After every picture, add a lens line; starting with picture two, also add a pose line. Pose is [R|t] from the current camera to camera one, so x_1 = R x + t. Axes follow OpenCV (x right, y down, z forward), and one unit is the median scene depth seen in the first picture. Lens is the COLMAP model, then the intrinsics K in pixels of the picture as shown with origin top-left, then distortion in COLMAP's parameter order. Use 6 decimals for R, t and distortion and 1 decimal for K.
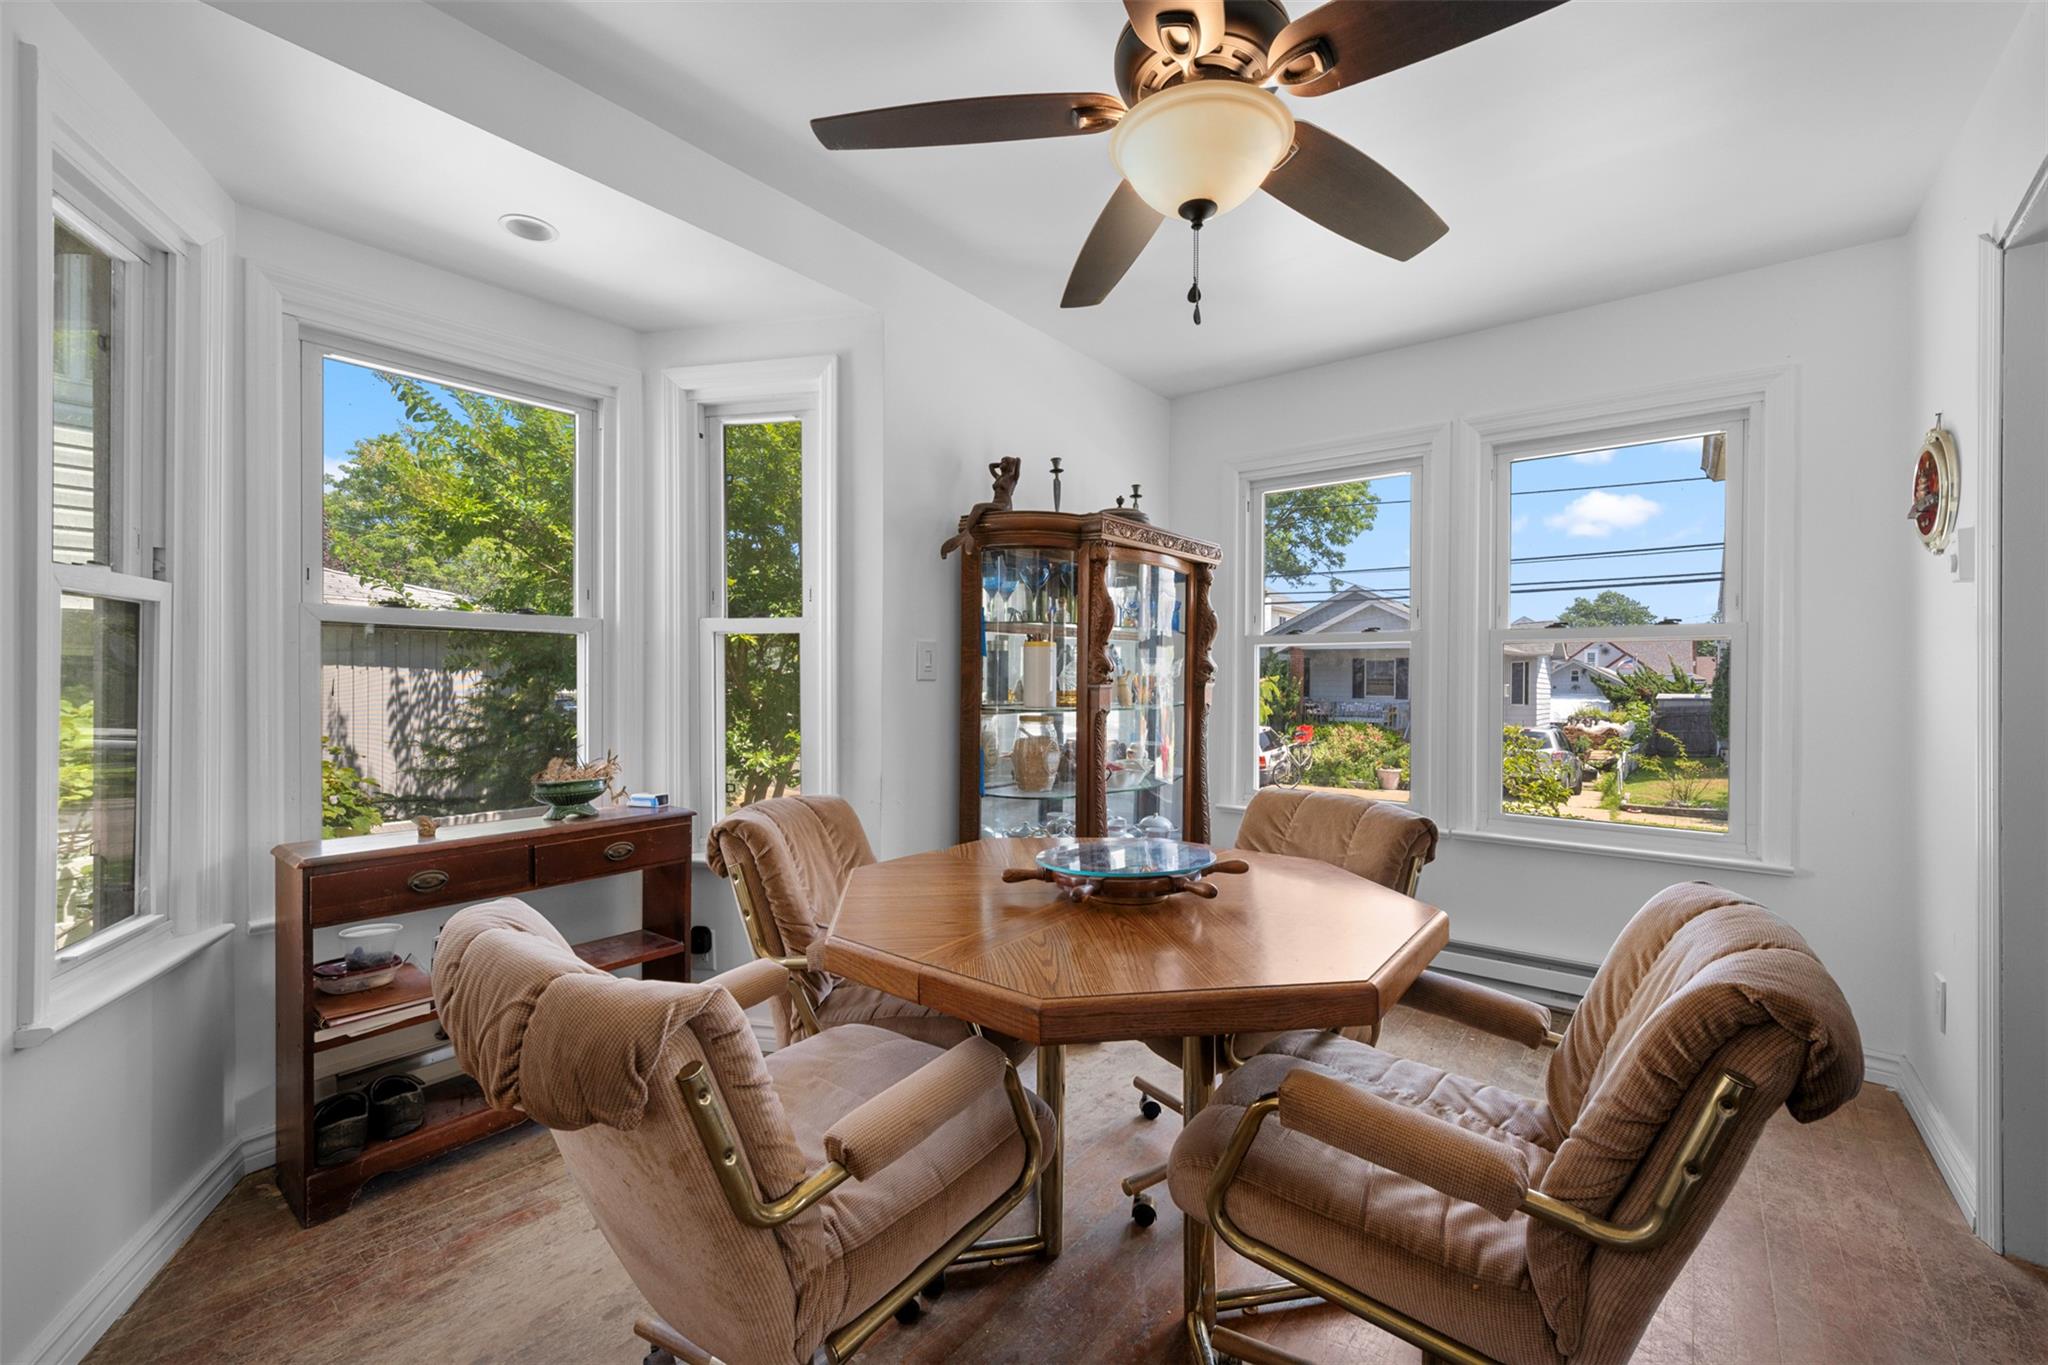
lens RADIAL K [[821.4, 0, 1013.9], [0, 821.4, 673.8], [0, 0, 1]] dist [-0.002037, -0.000245]
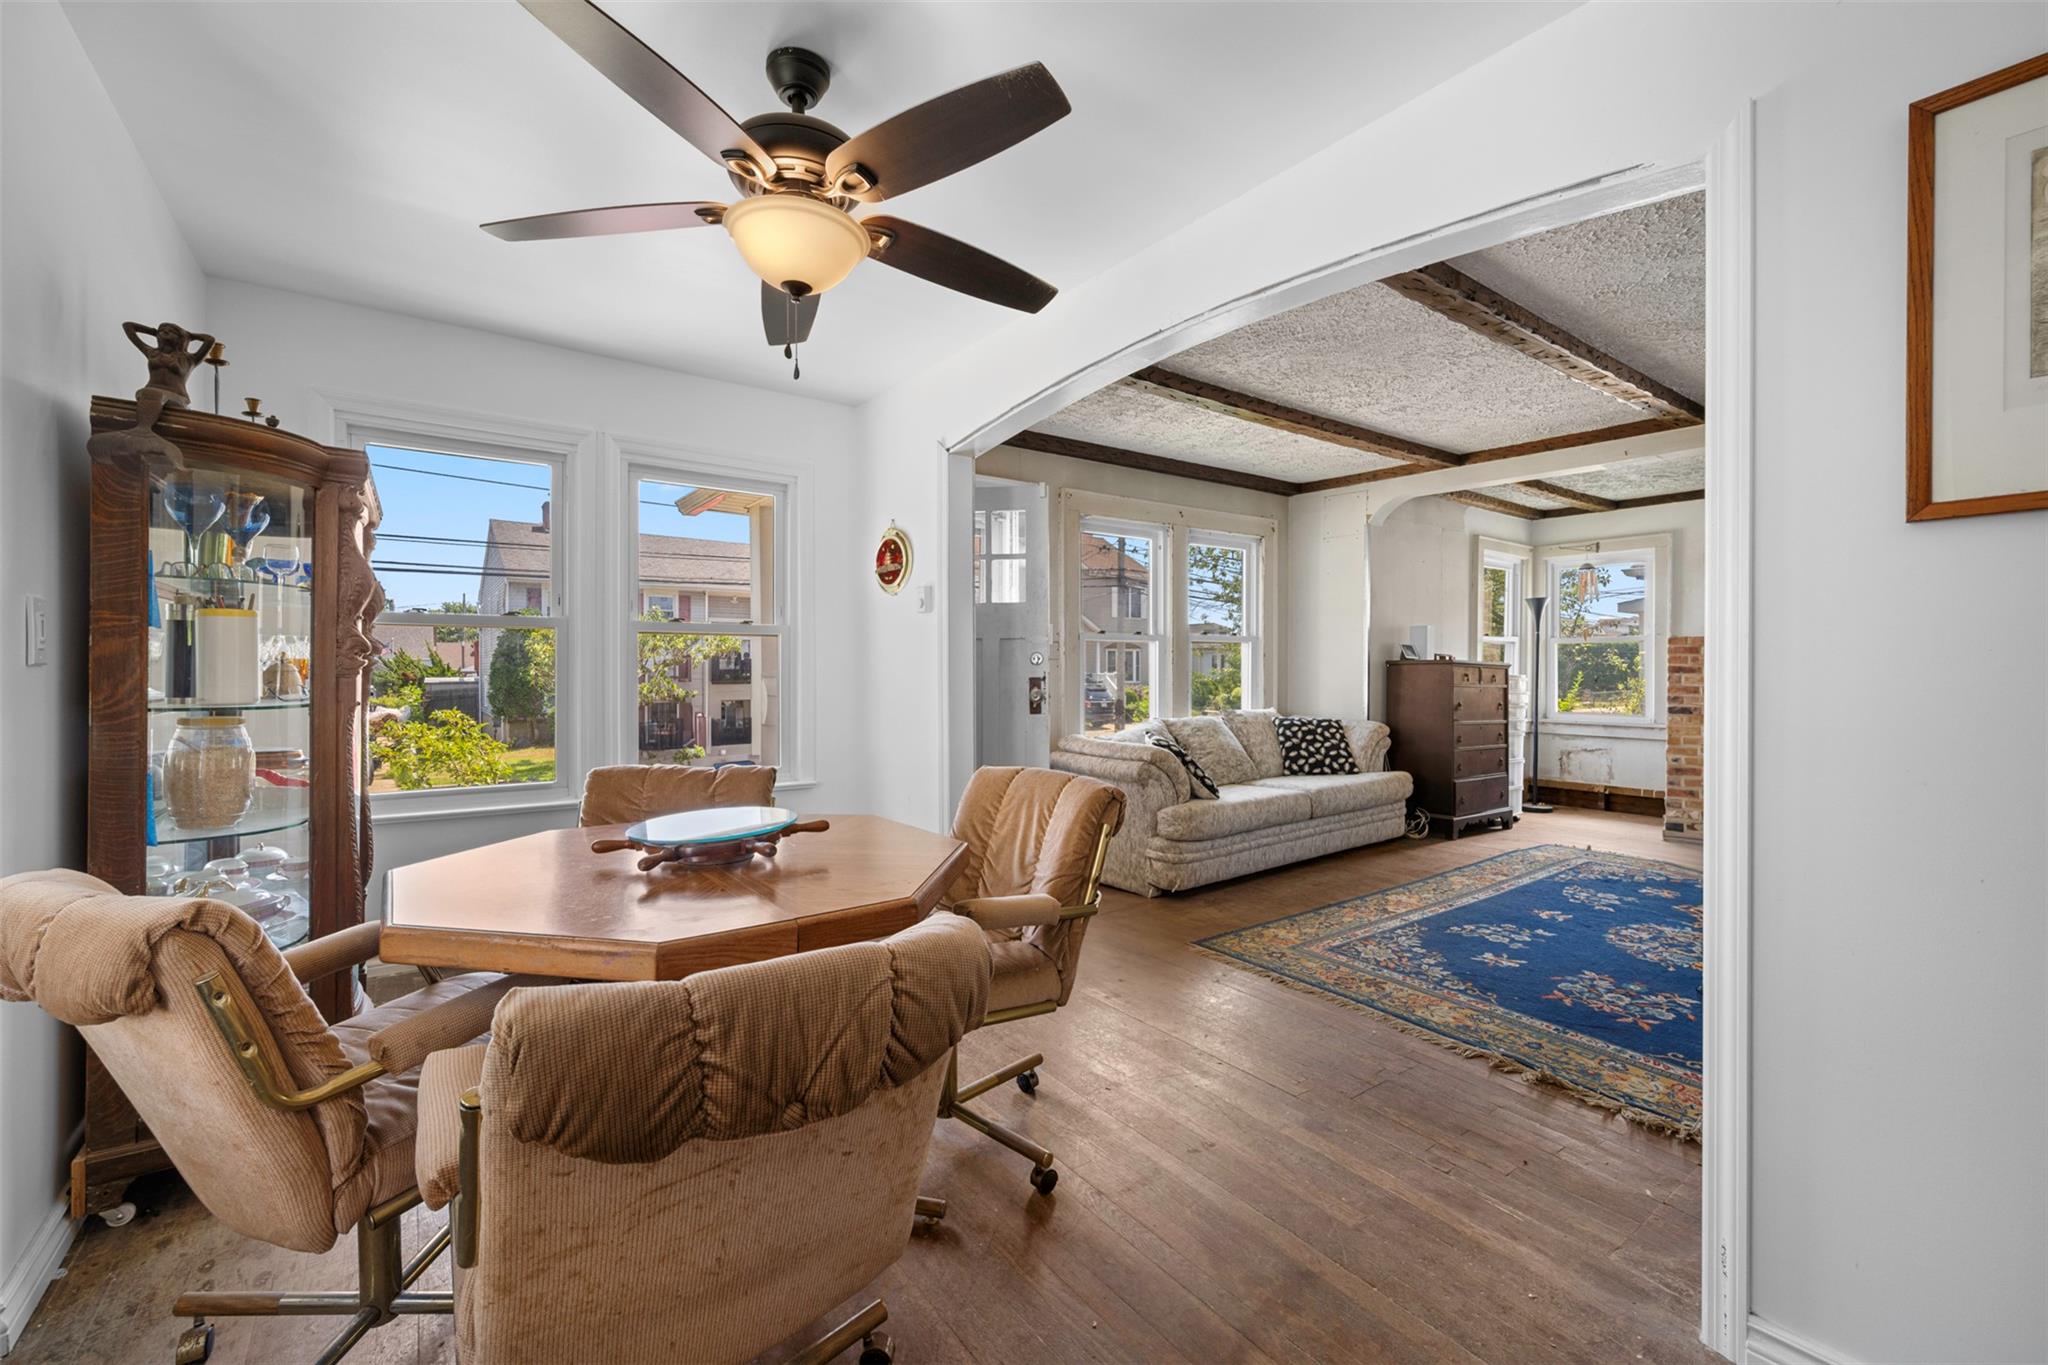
lens RADIAL K [[821.4, 0, 1013.9], [0, 821.4, 673.8], [0, 0, 1]] dist [-0.002037, -0.000245]
pose [[0.266692, -0.016068, 0.963648, -0.461680], [-0.001879, 0.999850, 0.017192, -0.000461], [-0.963780, -0.006395, 0.266622, 0.187650]]
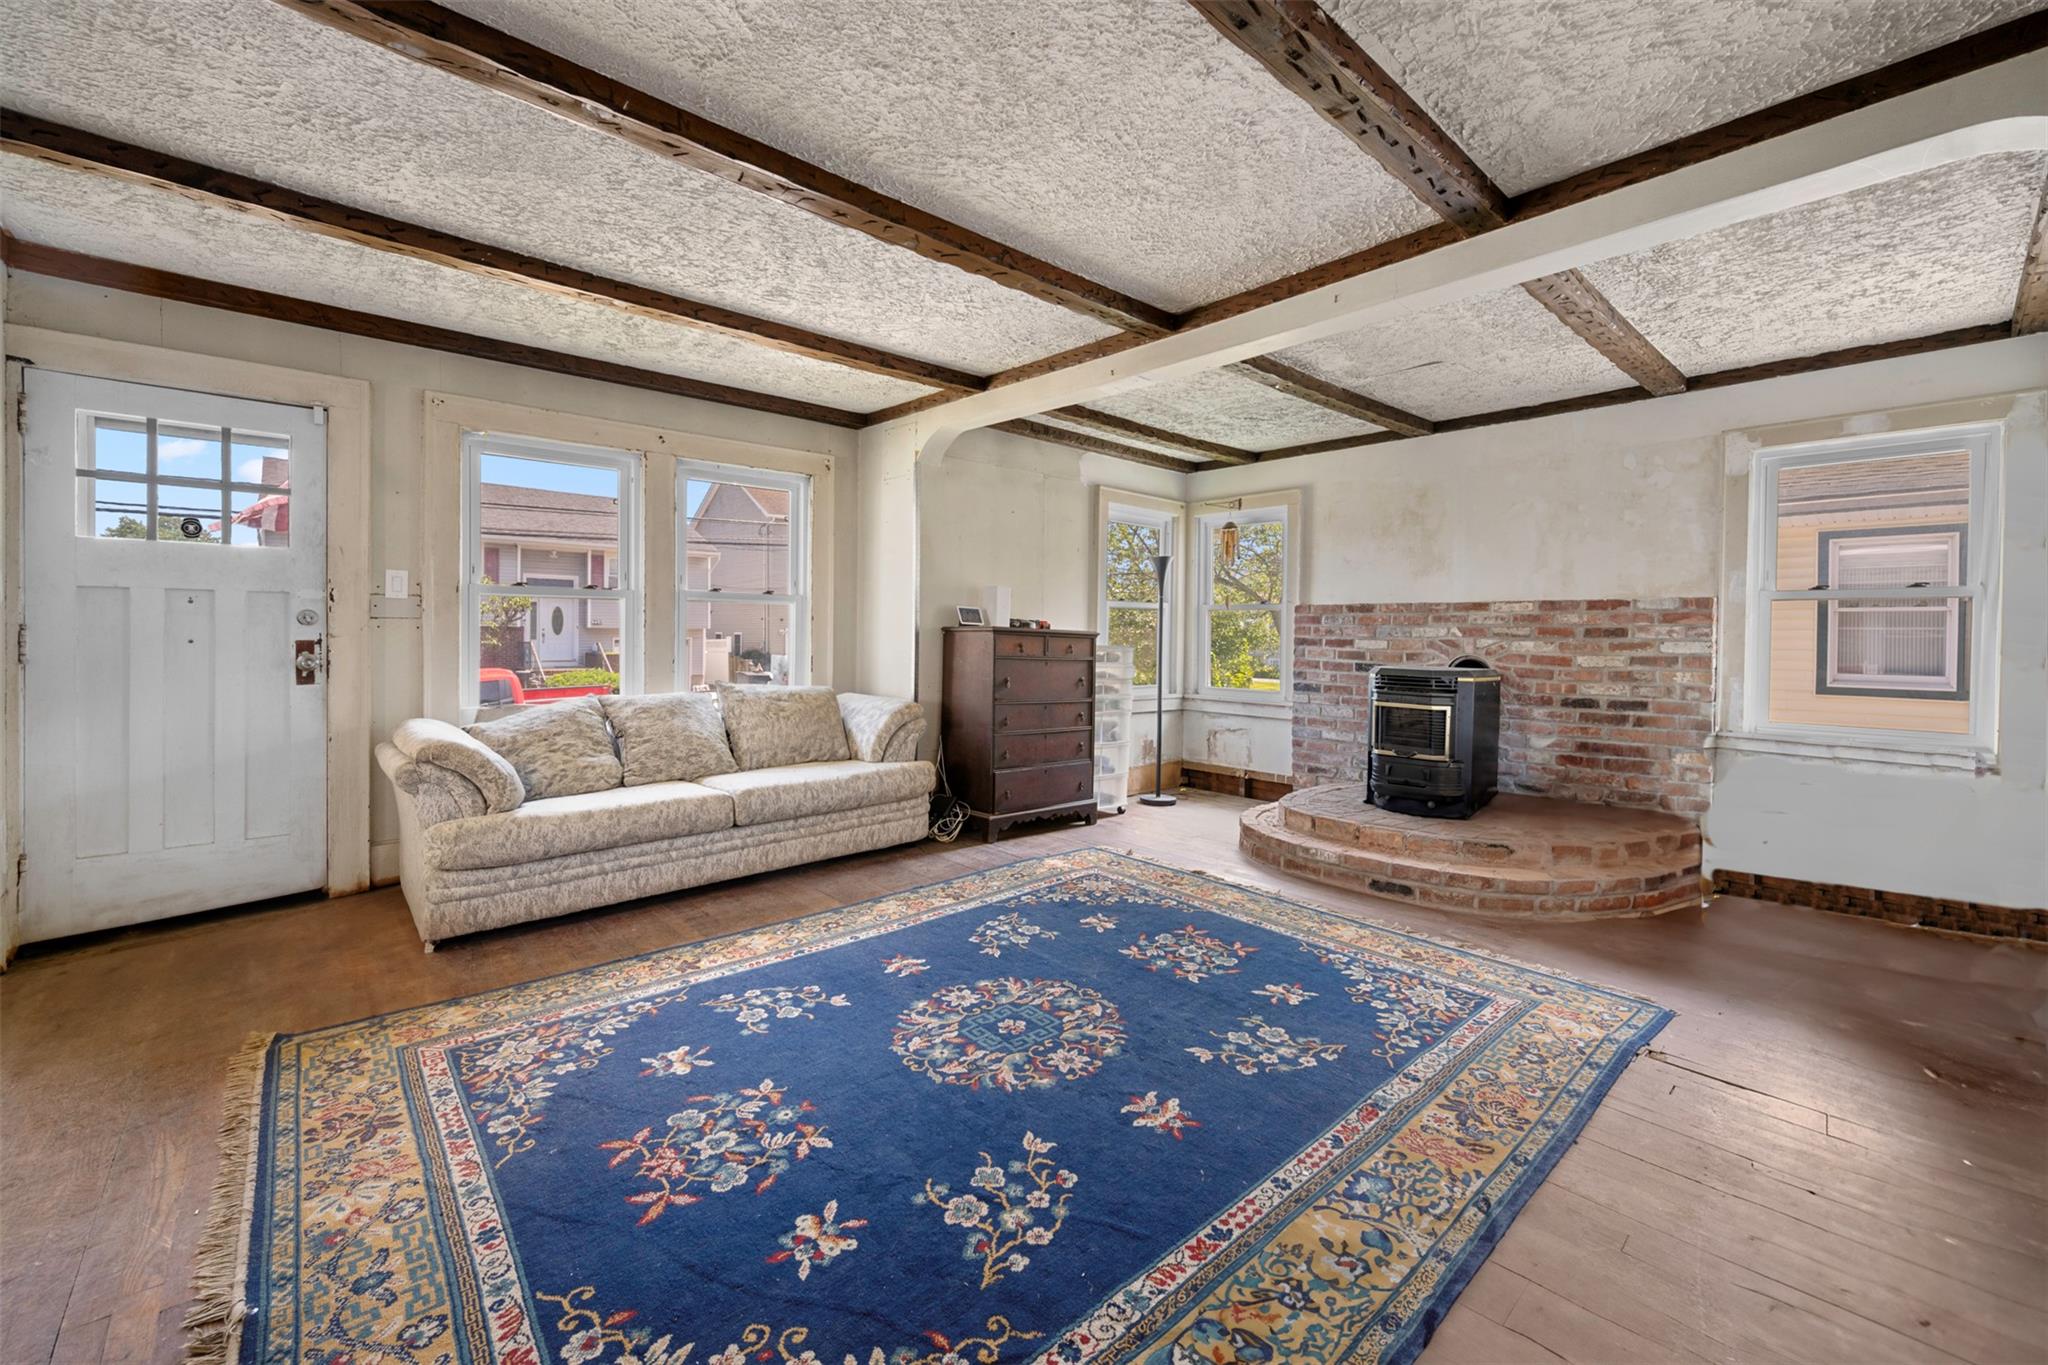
lens RADIAL K [[820.2, 0, 1026.3], [0, 820.2, 638.9], [0, 0, 1]] dist [-0.002174, -0.000133]
pose [[0.151482, -0.012892, 0.988376, 0.069278], [-0.015663, 0.999758, 0.015441, -0.003220], [-0.988336, -0.017820, 0.151243, -0.562028]]
